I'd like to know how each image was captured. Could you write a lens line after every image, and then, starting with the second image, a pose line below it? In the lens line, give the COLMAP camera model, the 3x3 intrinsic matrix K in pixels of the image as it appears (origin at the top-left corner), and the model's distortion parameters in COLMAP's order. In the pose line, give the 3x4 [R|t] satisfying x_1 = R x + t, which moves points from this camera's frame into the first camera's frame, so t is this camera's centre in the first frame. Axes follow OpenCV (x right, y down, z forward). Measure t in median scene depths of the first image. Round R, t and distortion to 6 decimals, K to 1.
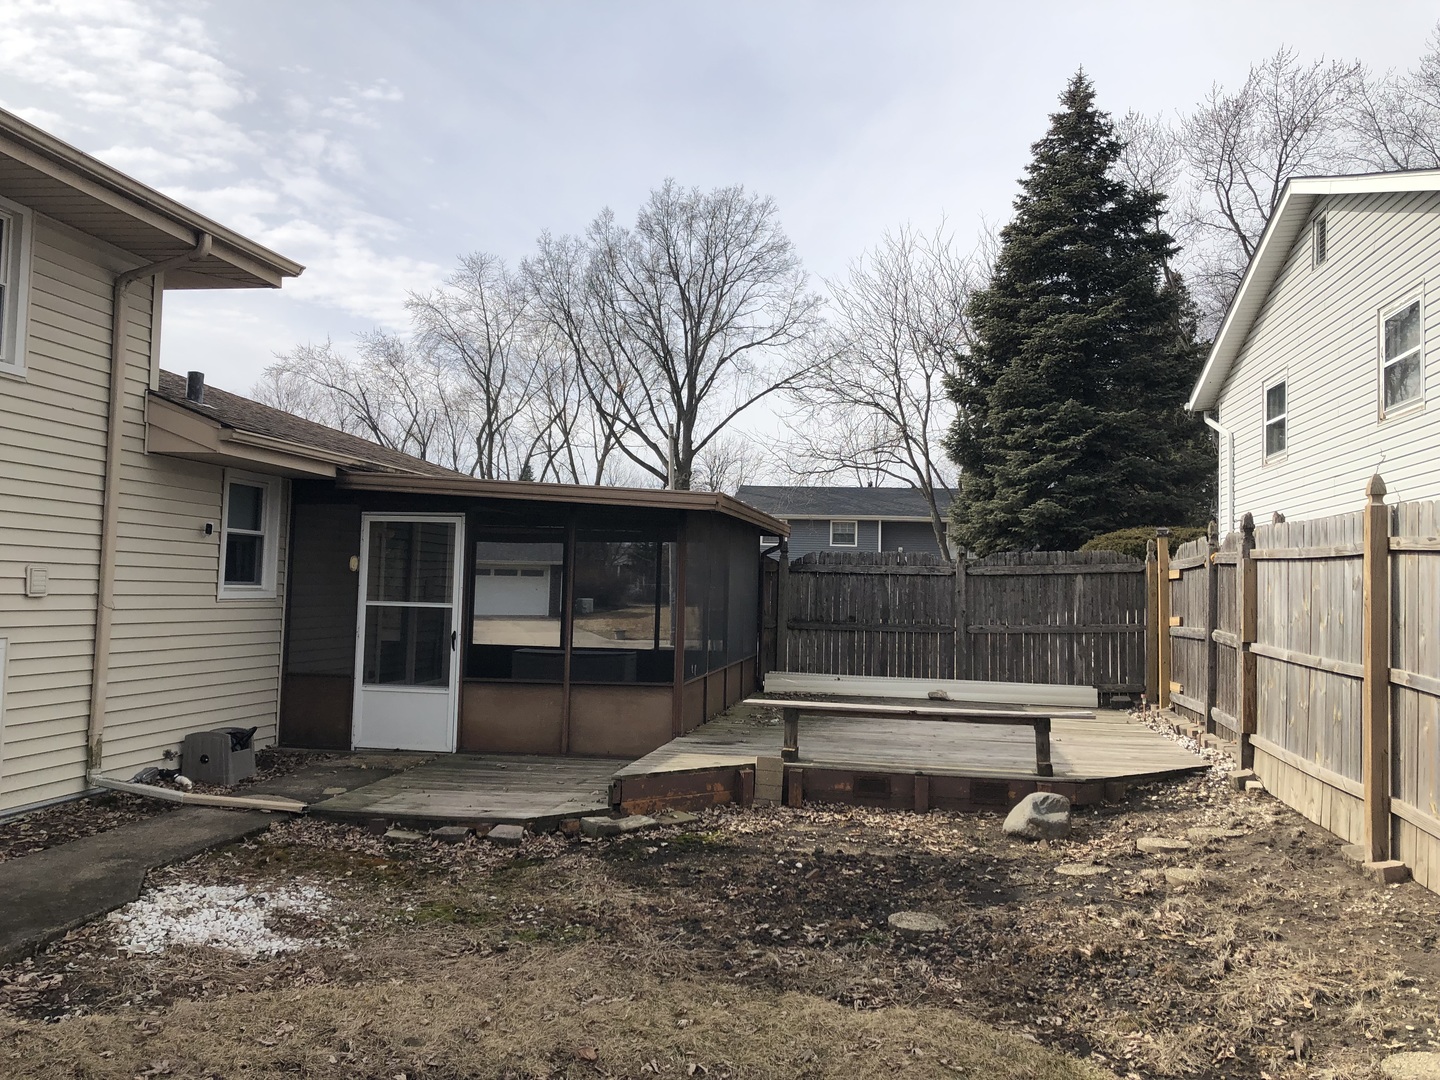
lens RADIAL K [[1160.8, 0, 719.0], [0, 1160.8, 522.5], [0, 0, 1]] dist [0.085841, -0.160907]
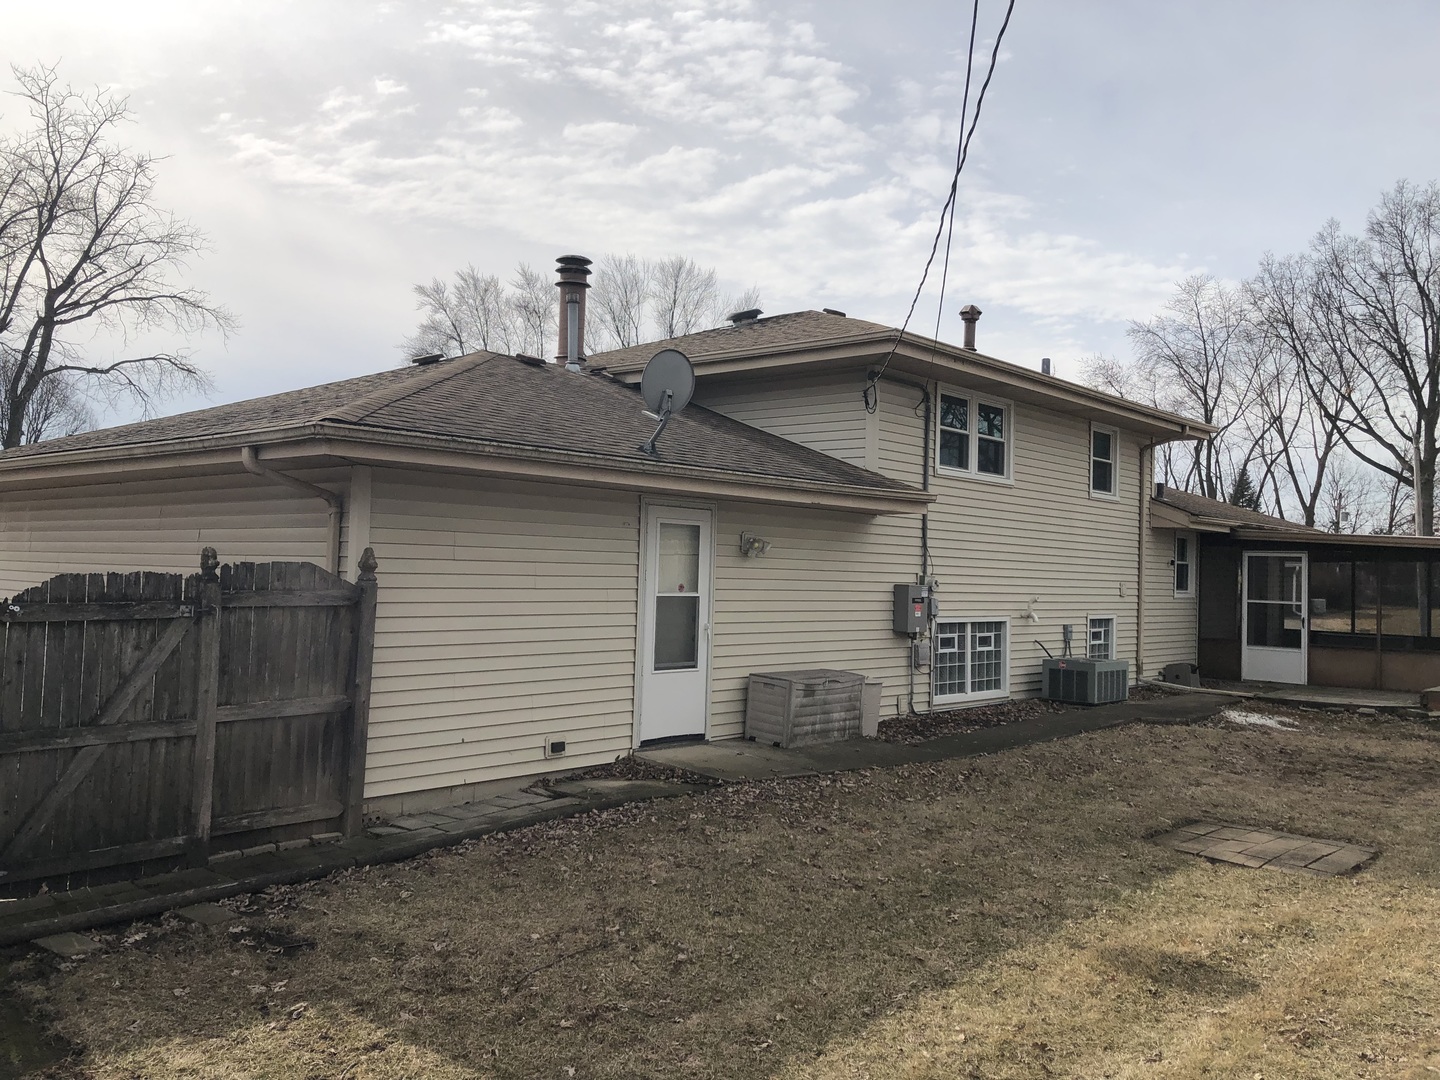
lens RADIAL K [[1149.0, 0, 720.0], [0, 1149.0, 540.0], [0, 0, 1]] dist [0.031760, -0.003374]
pose [[0.841308, -0.019733, -0.540196, -0.003036], [0.028697, 0.999555, 0.008180, -0.010788], [0.539794, -0.022384, 0.841500, -0.161664]]
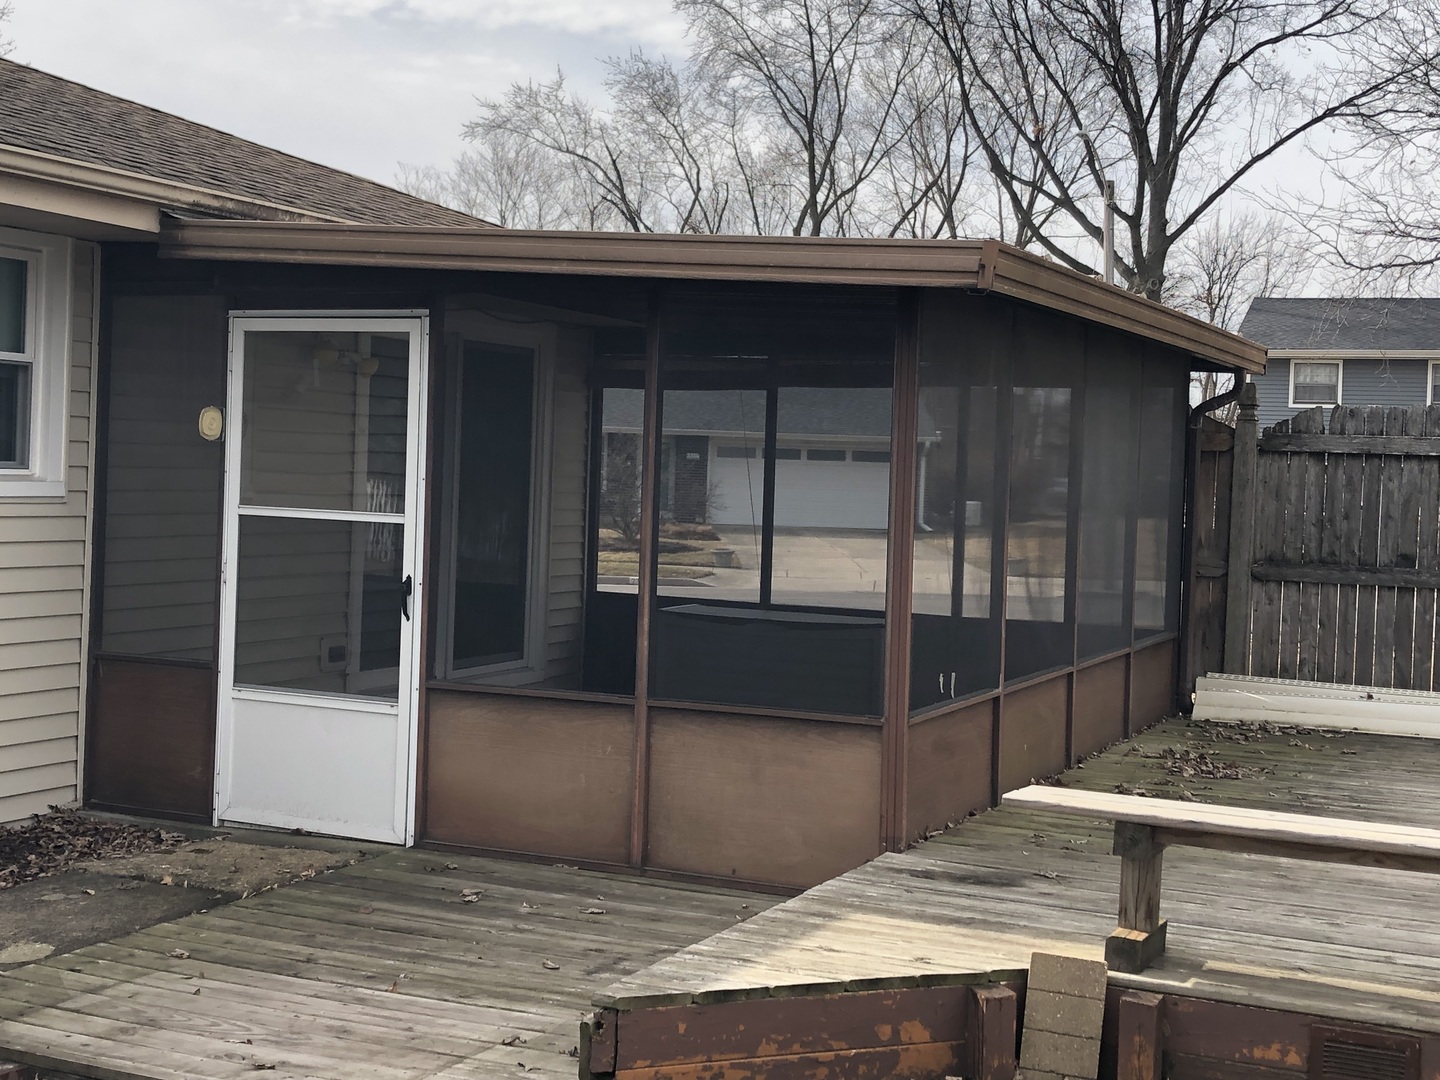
lens RADIAL K [[1895.7, 0, 688.6], [0, 1895.7, 502.1], [0, 0, 1]] dist [0.217217, -0.791349]
pose [[0.961052, 0.013216, -0.276051, 0.012739], [0.005172, 0.997821, 0.065777, 0.002920], [0.276318, -0.064643, 0.958890, 0.055442]]
